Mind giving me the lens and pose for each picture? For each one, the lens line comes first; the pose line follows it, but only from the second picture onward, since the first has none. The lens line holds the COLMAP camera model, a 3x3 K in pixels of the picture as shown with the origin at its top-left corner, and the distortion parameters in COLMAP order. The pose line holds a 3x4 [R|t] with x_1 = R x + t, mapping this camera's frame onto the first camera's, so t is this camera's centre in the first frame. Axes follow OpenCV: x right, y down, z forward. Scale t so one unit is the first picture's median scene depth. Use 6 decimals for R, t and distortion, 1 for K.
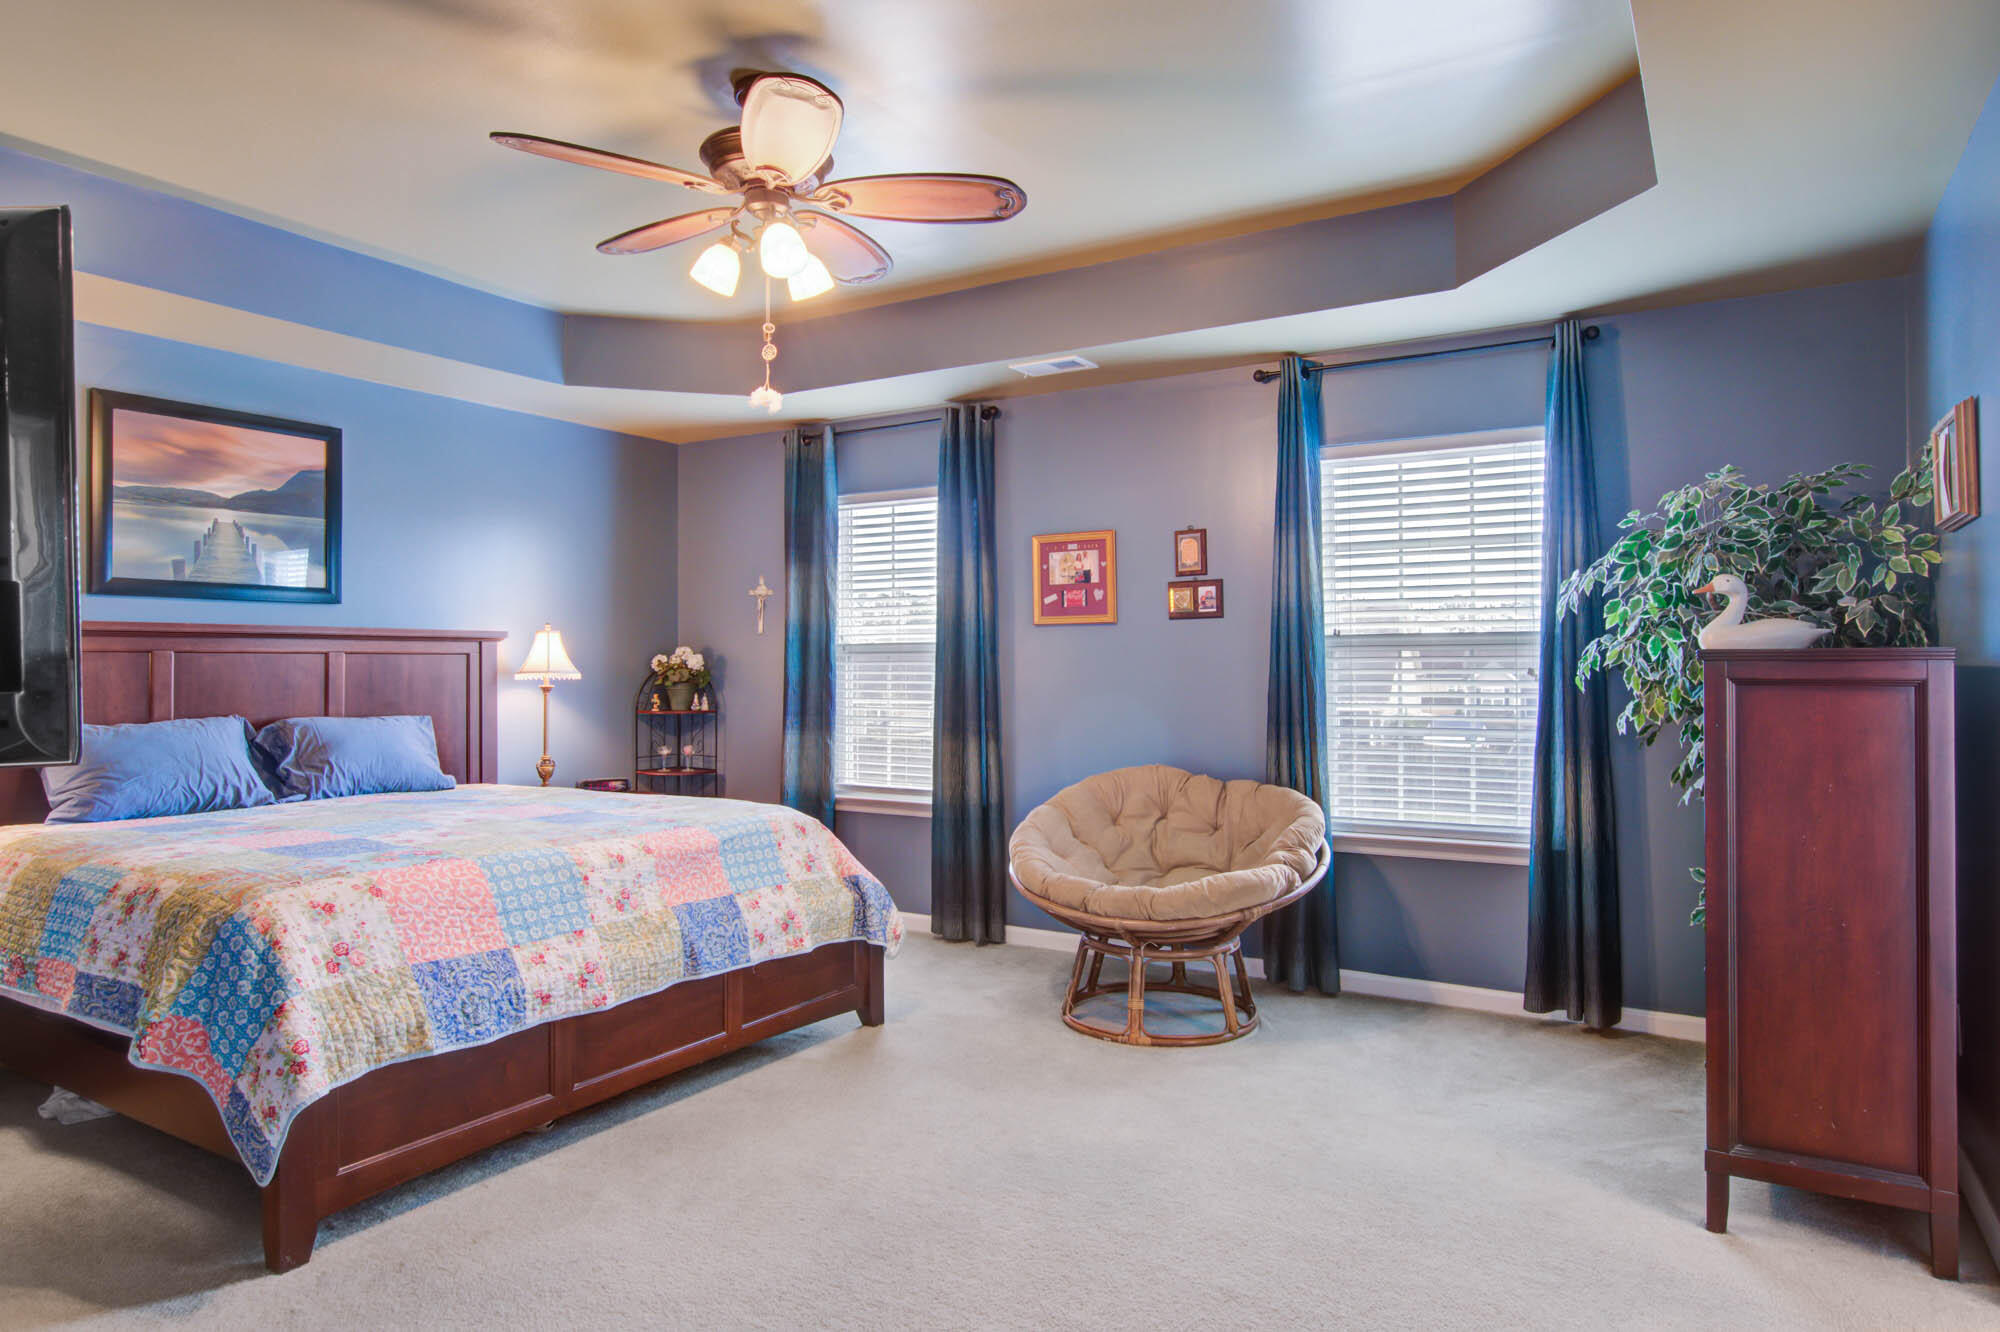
lens RADIAL K [[1235.2, 0, 1000.3], [0, 1235.2, 659.2], [0, 0, 1]] dist [-0.024815, 0.000390]
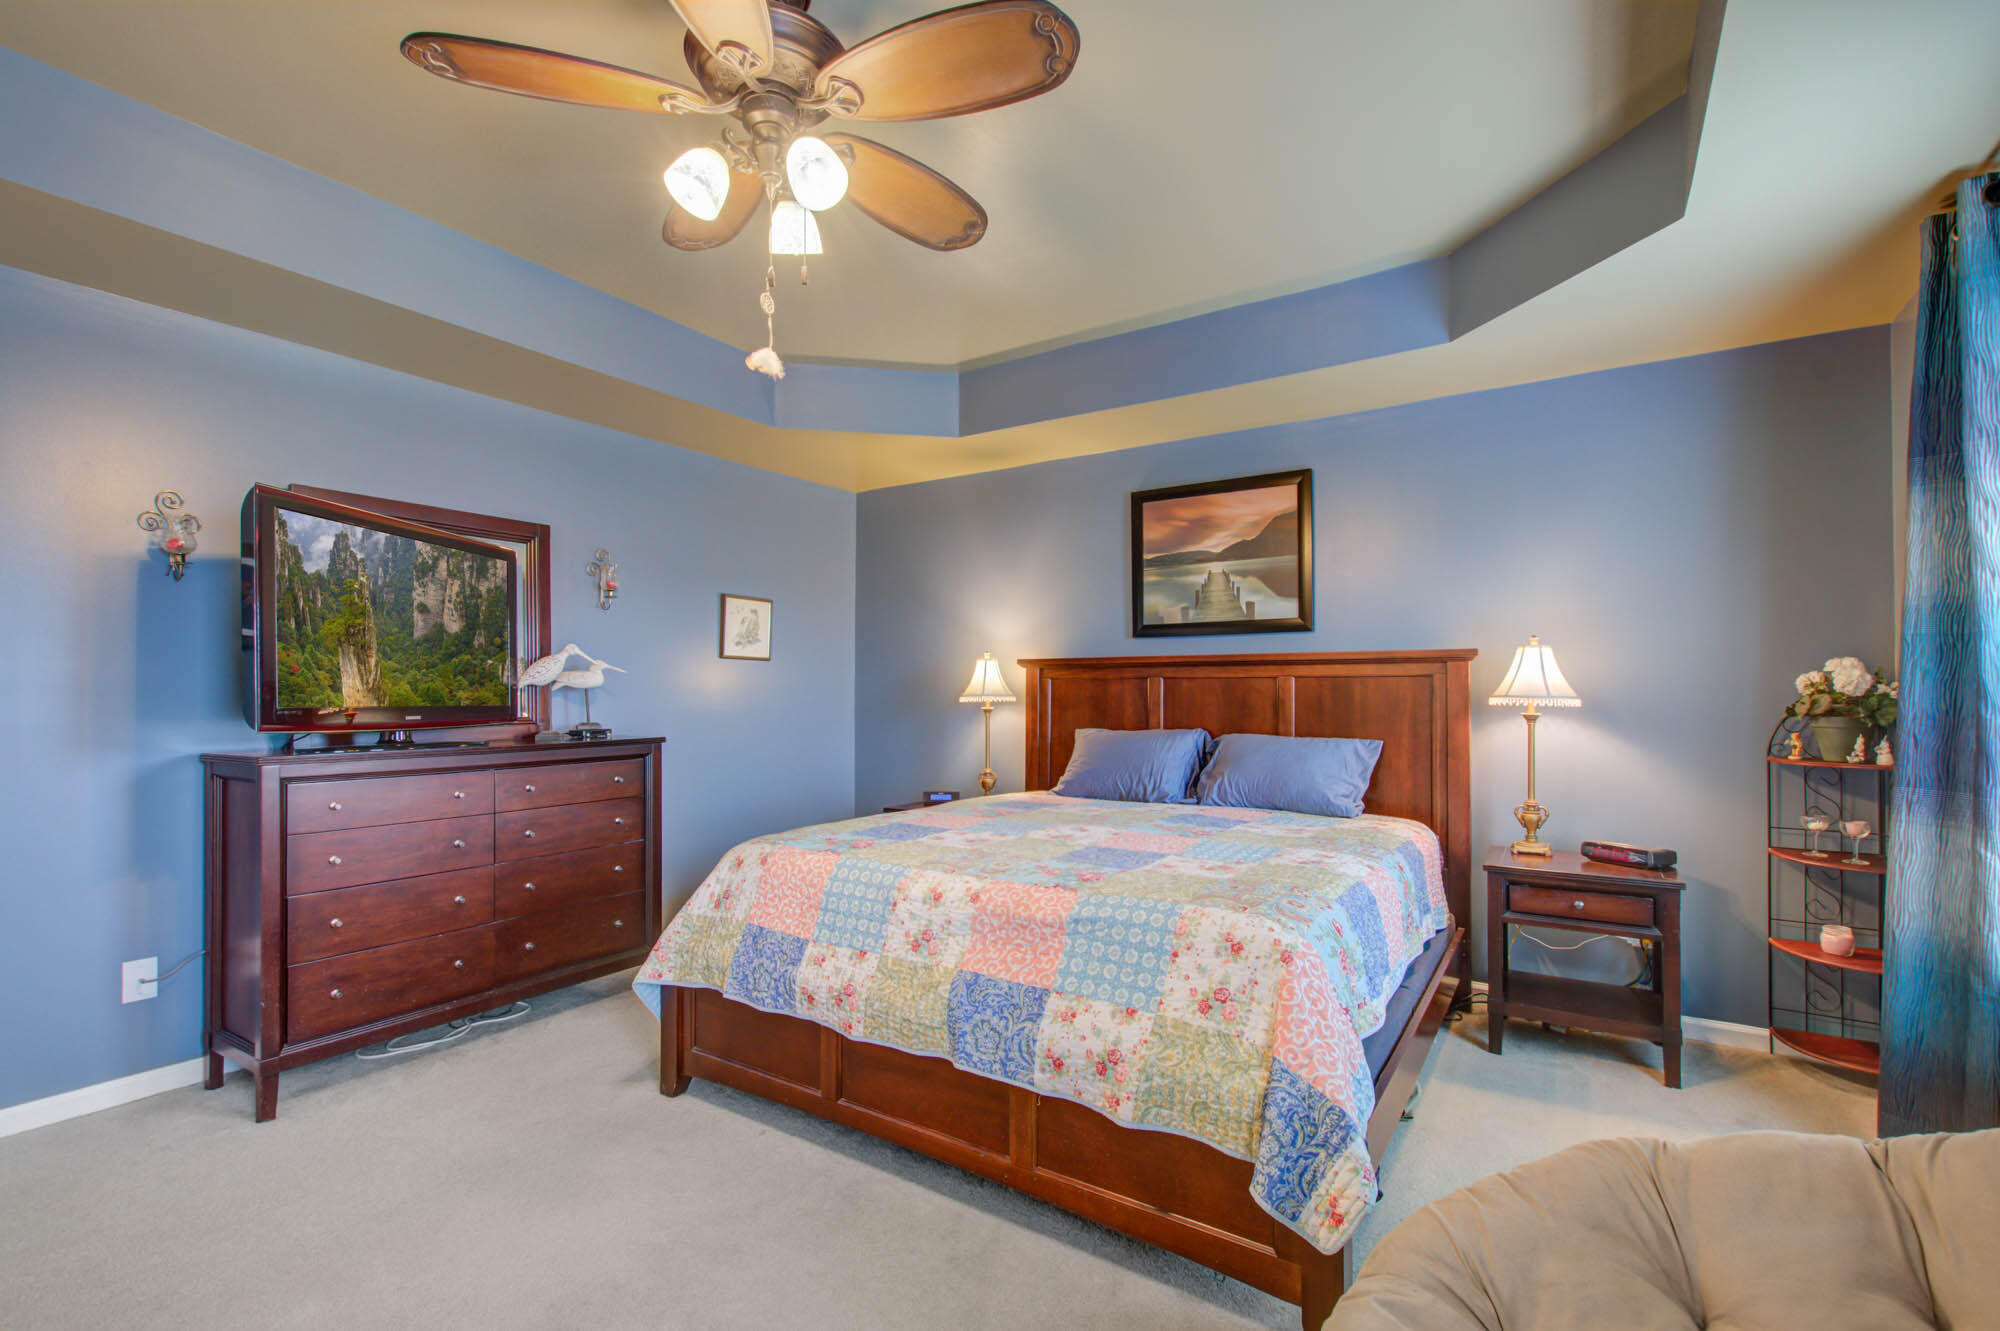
lens RADIAL K [[904.4, 0, 1003.0], [0, 904.4, 677.6], [0, 0, 1]] dist [-0.003139, 0.000019]
pose [[-0.052239, -0.012103, -0.998561, 0.283055], [0.006173, 0.999904, -0.012442, 0.004094], [0.998616, -0.006814, -0.052159, 0.825470]]
